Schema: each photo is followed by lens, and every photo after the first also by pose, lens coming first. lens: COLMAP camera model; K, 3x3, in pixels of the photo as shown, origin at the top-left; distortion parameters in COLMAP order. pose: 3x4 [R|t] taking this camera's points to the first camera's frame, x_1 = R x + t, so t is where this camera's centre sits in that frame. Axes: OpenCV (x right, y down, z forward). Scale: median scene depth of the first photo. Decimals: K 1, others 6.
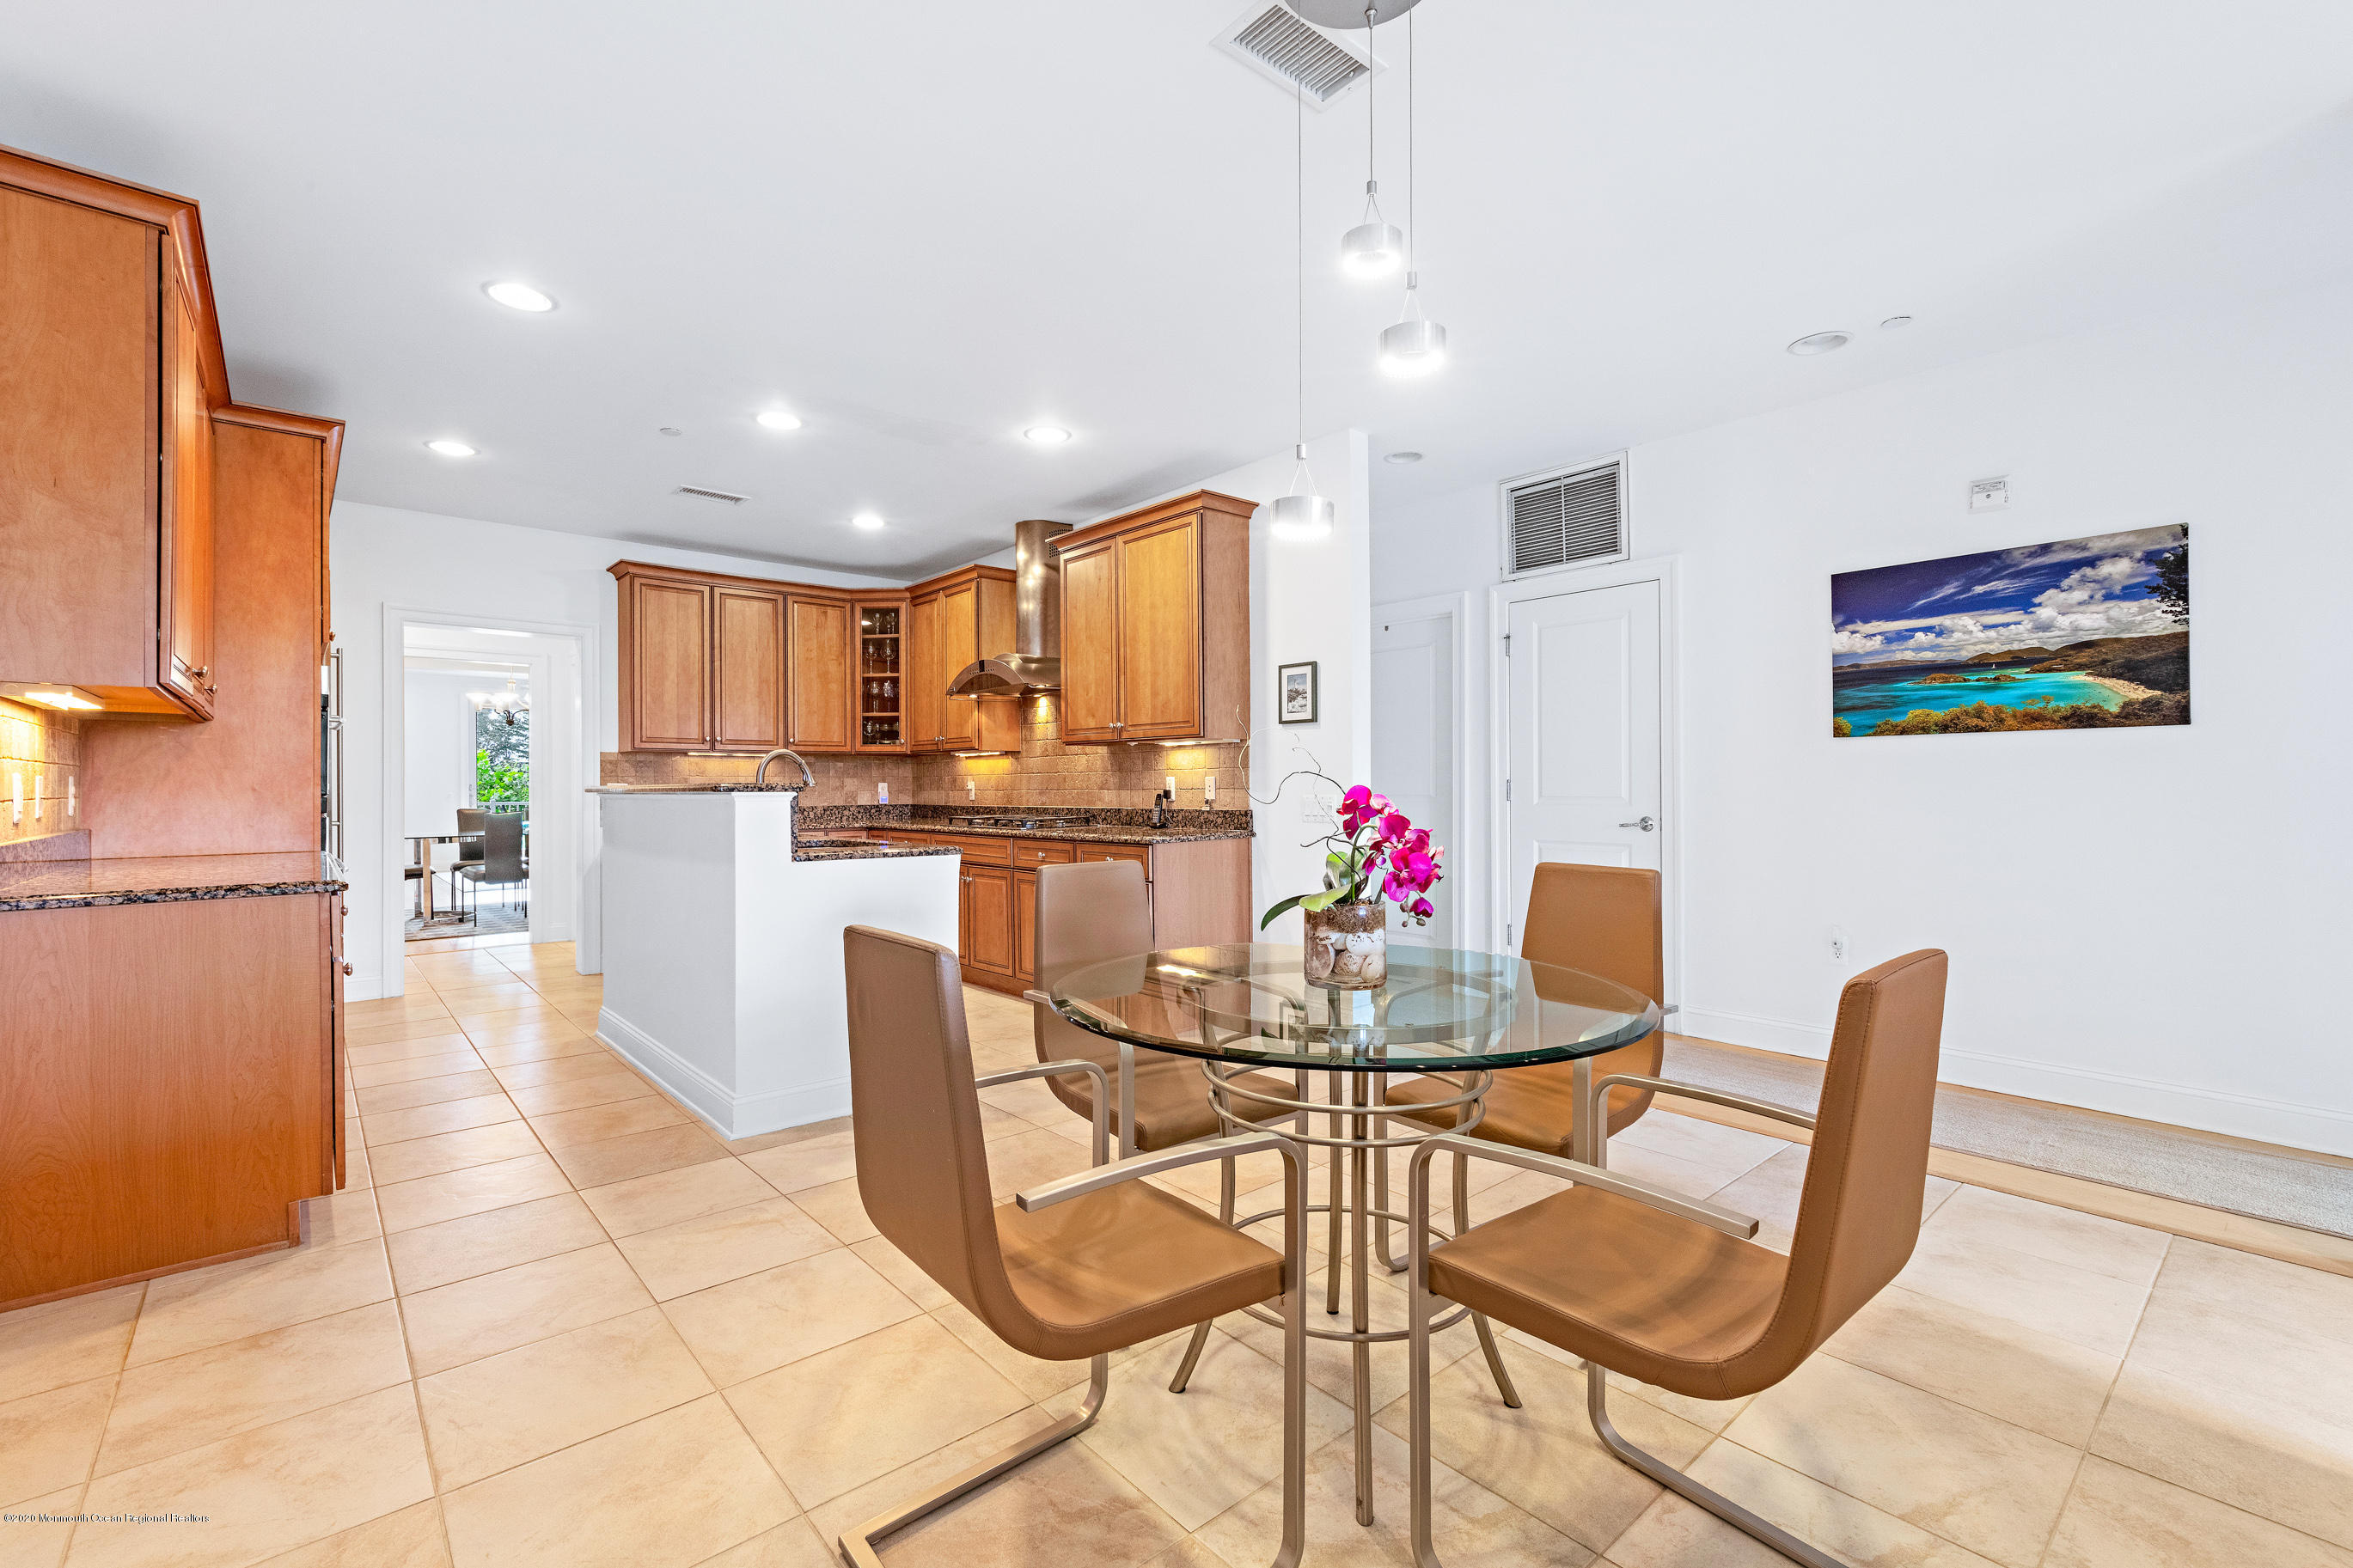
lens RADIAL K [[1014.0, 0, 1173.1], [0, 1014.0, 793.0], [0, 0, 1]] dist [0.001898, -0.000081]
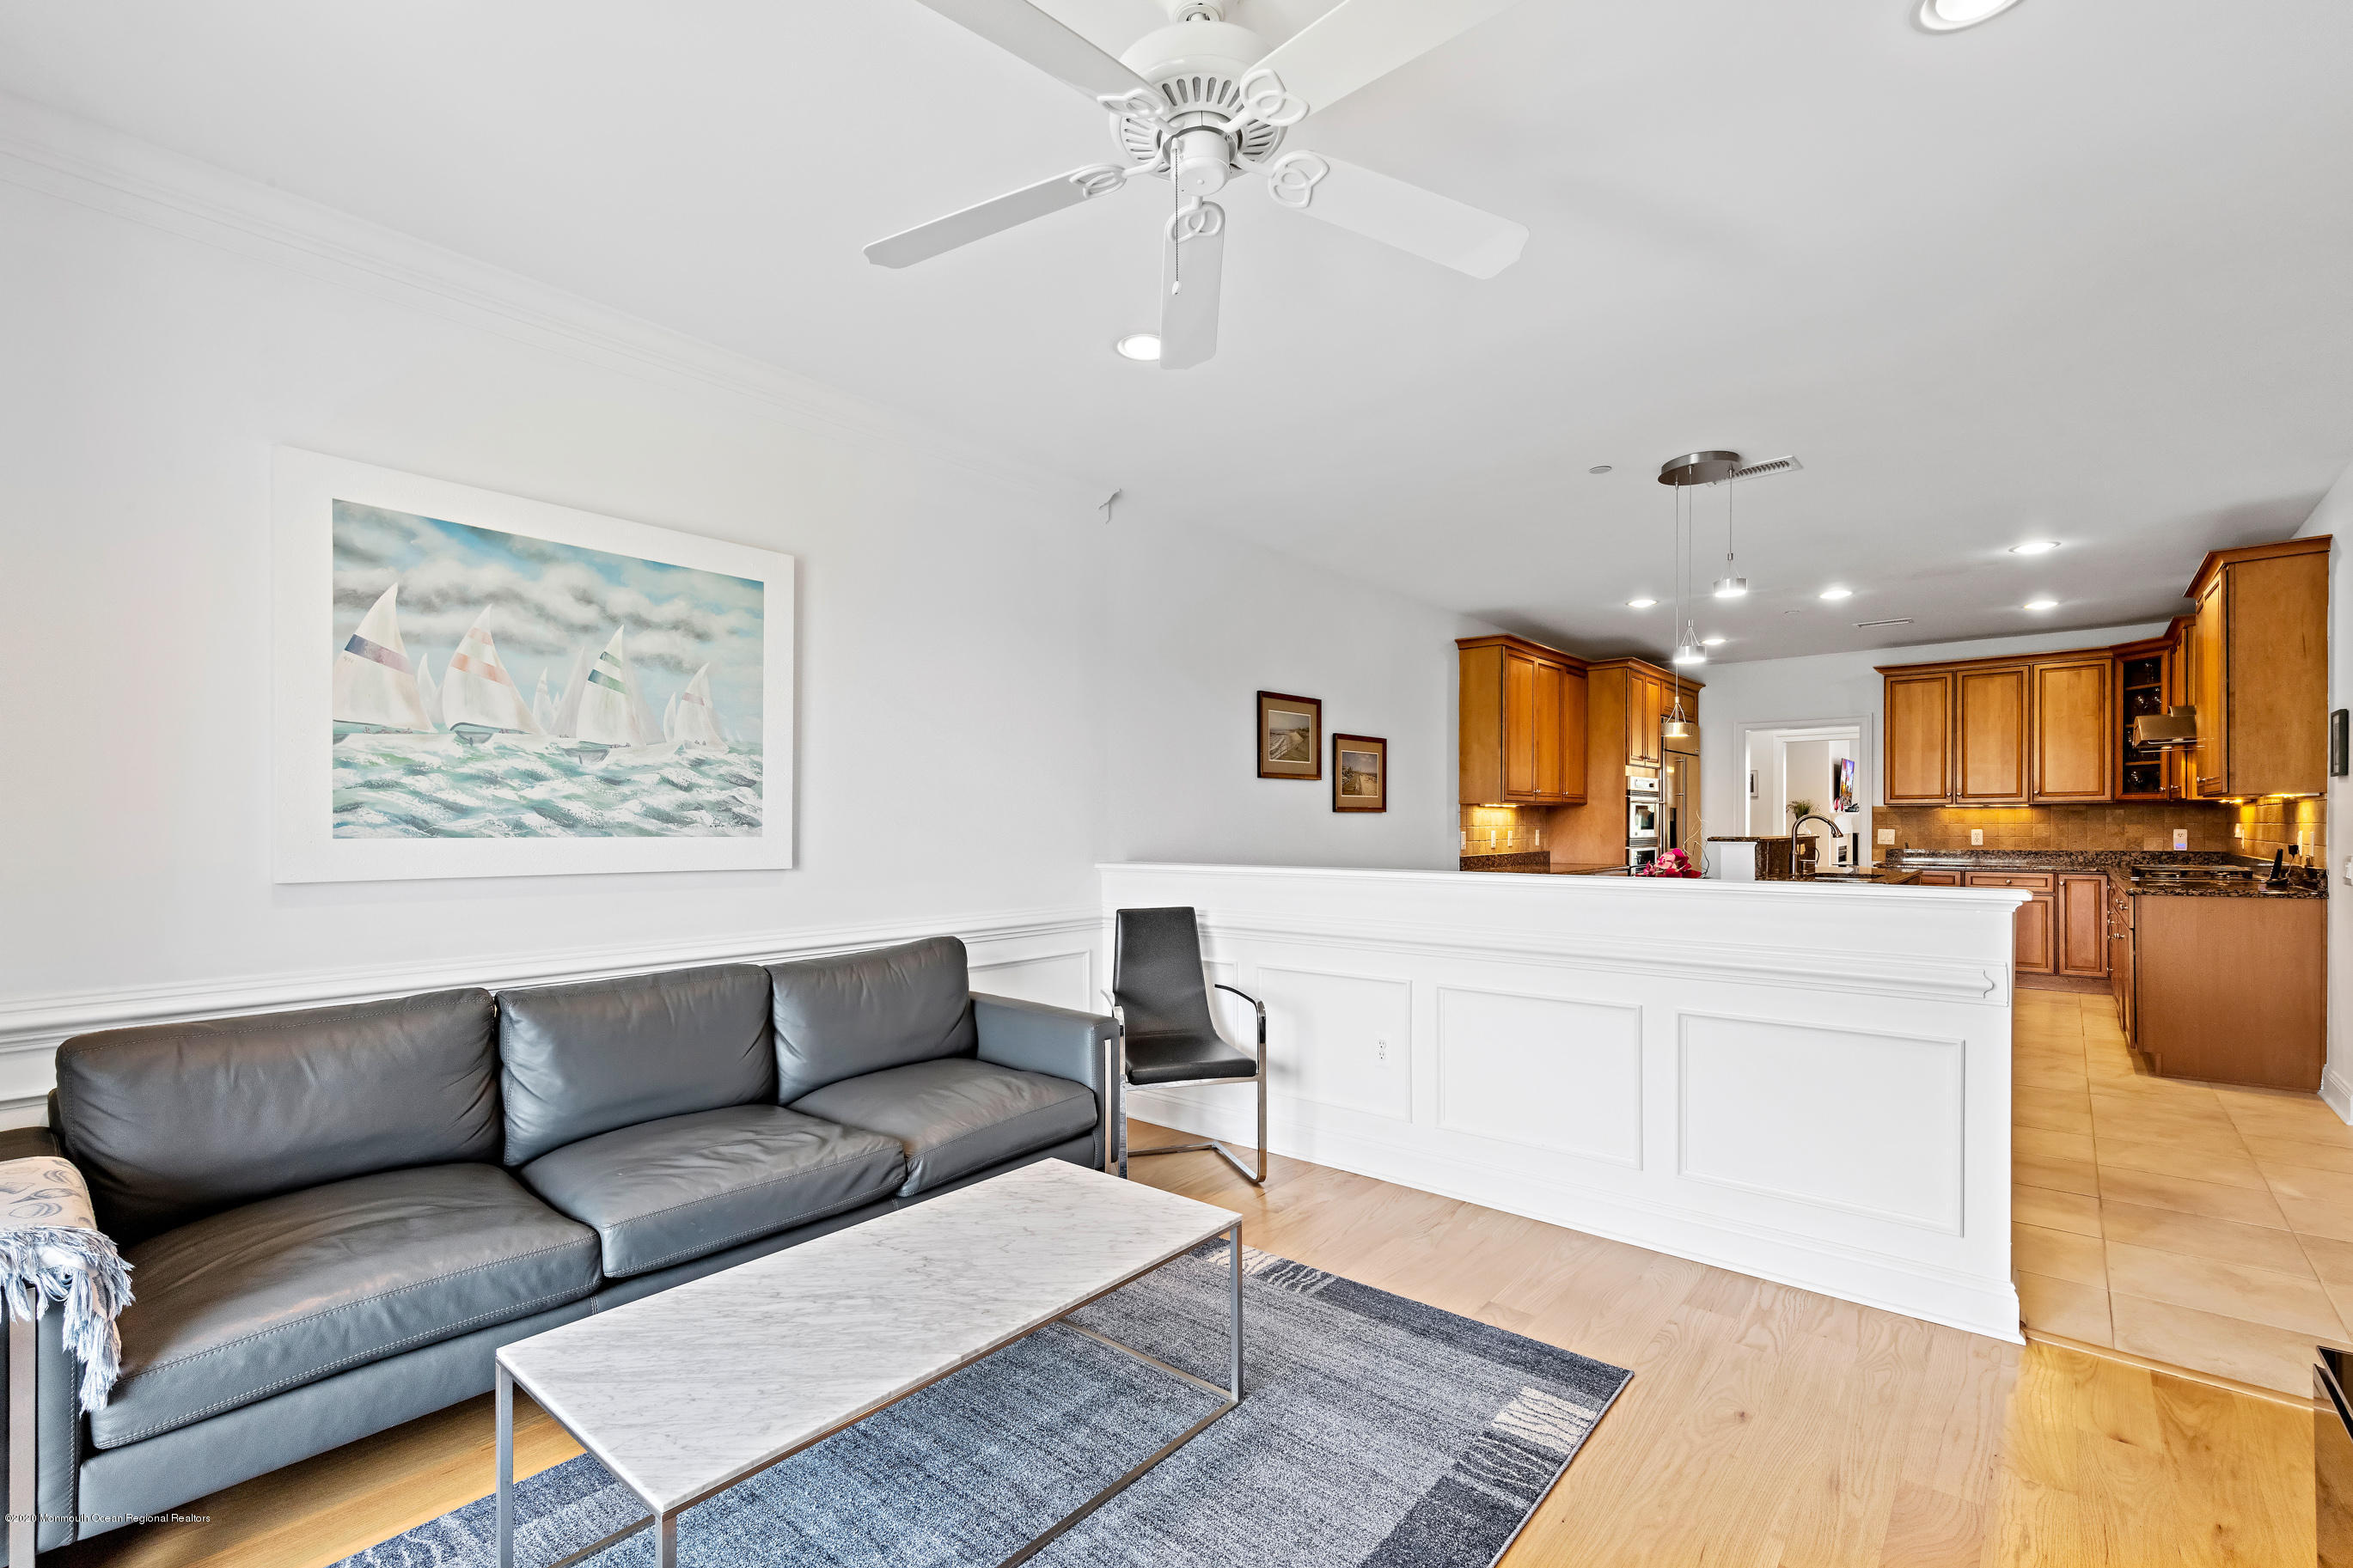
lens RADIAL K [[1014.1, 0, 1174.5], [0, 1014.1, 831.4], [0, 0, 1]] dist [0.004119, 0.000091]
pose [[0.144802, 0.011903, -0.989389, 1.075629], [-0.002825, 0.999929, 0.011617, -0.032660], [0.989457, 0.001113, 0.144826, -0.216264]]
